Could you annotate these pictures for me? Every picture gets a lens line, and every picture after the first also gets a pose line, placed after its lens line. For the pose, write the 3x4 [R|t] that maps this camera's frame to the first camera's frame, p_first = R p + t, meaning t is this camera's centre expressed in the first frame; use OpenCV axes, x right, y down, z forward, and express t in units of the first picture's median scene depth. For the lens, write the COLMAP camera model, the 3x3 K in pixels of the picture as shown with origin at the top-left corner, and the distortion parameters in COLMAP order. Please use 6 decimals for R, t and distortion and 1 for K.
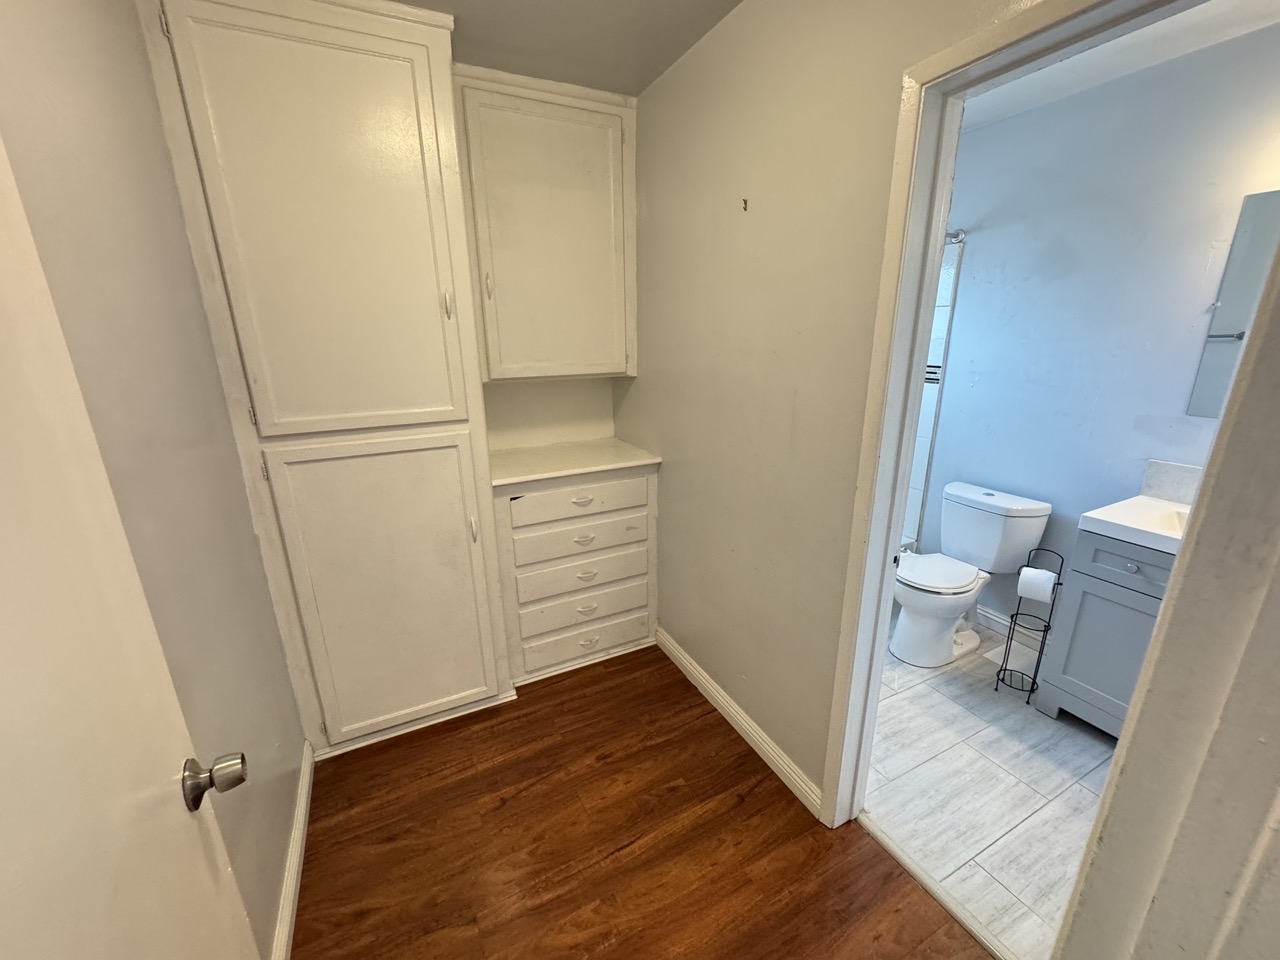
lens RADIAL K [[510.3, 0, 641.3], [0, 510.3, 480.5], [0, 0, 1]] dist [-0.003712, 0.000296]
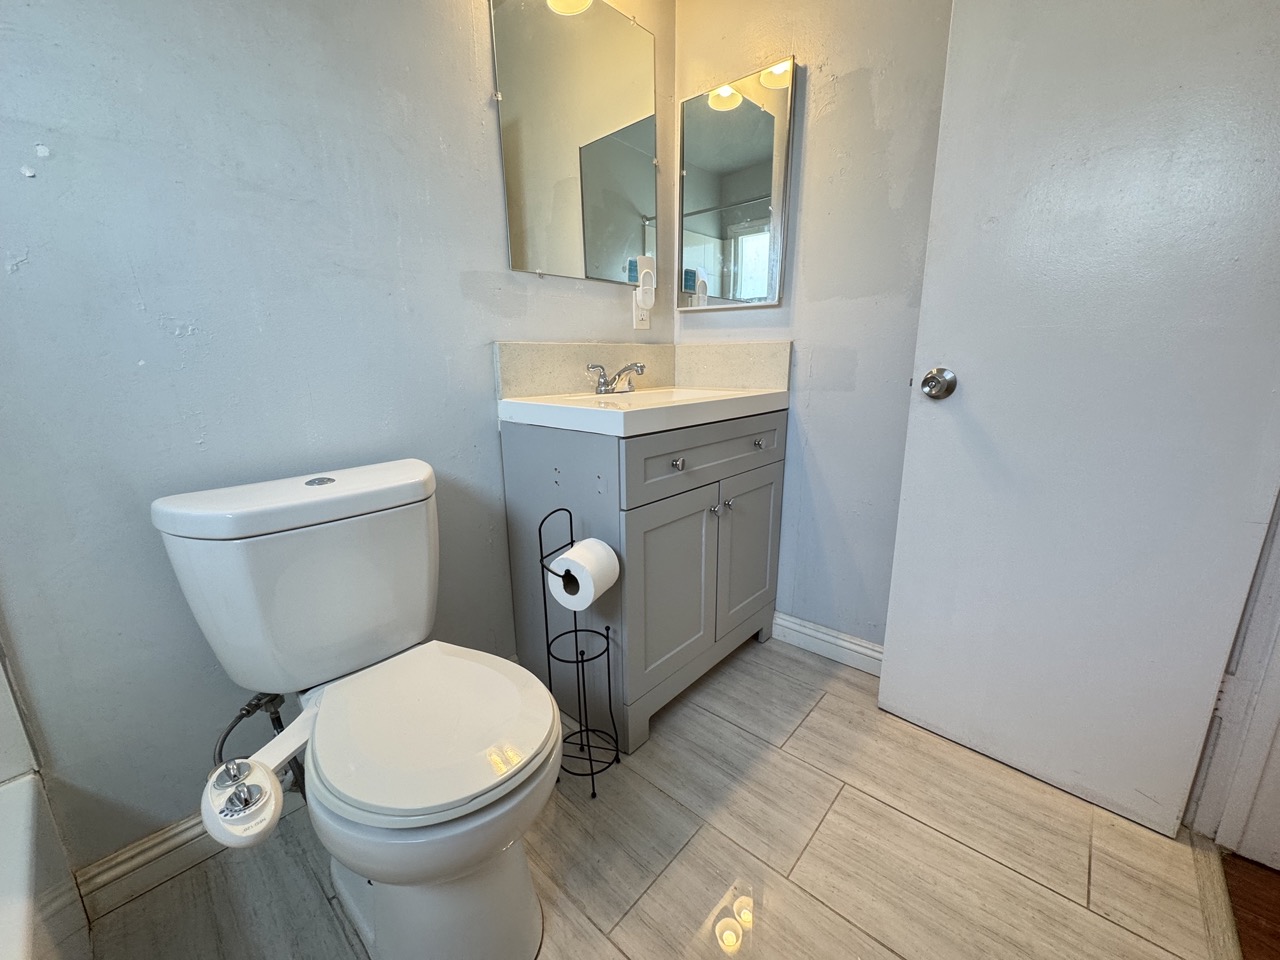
lens RADIAL K [[511.5, 0, 641.5], [0, 511.5, 480.3], [0, 0, 1]] dist [-0.004323, 0.000456]
pose [[-0.362840, -0.199906, 0.910156, 0.291665], [0.276498, 0.909636, 0.310019, -0.030278], [-0.889885, 0.364144, -0.274779, 1.058671]]
